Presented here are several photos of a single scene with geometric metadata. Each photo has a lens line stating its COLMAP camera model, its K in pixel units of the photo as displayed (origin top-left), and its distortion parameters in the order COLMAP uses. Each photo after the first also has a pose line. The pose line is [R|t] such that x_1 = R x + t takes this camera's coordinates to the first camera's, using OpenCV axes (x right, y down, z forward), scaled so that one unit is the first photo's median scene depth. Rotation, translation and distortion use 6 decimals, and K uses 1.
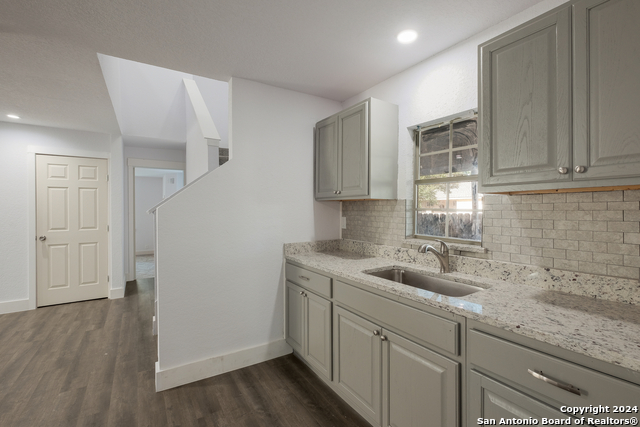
lens RADIAL K [[281.8, 0, 322.8], [0, 281.8, 212.4], [0, 0, 1]] dist [-0.015682, -0.000198]
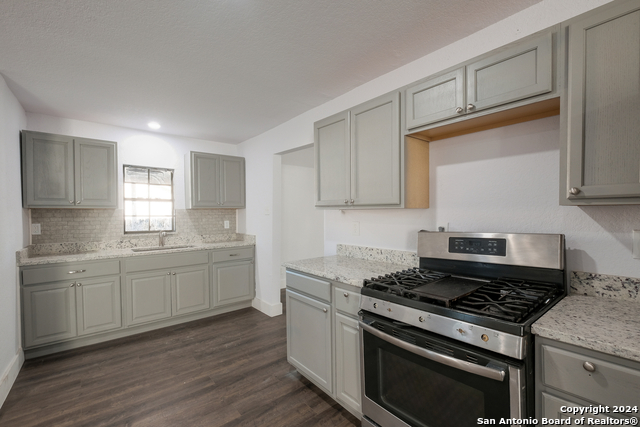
lens RADIAL K [[281.8, 0, 322.8], [0, 281.8, 212.4], [0, 0, 1]] dist [-0.015682, -0.000198]
pose [[-0.111768, -0.000462, 0.993734, -1.261474], [0.015775, 0.999873, 0.002240, -0.013222], [-0.993609, 0.015926, -0.111746, 0.044138]]
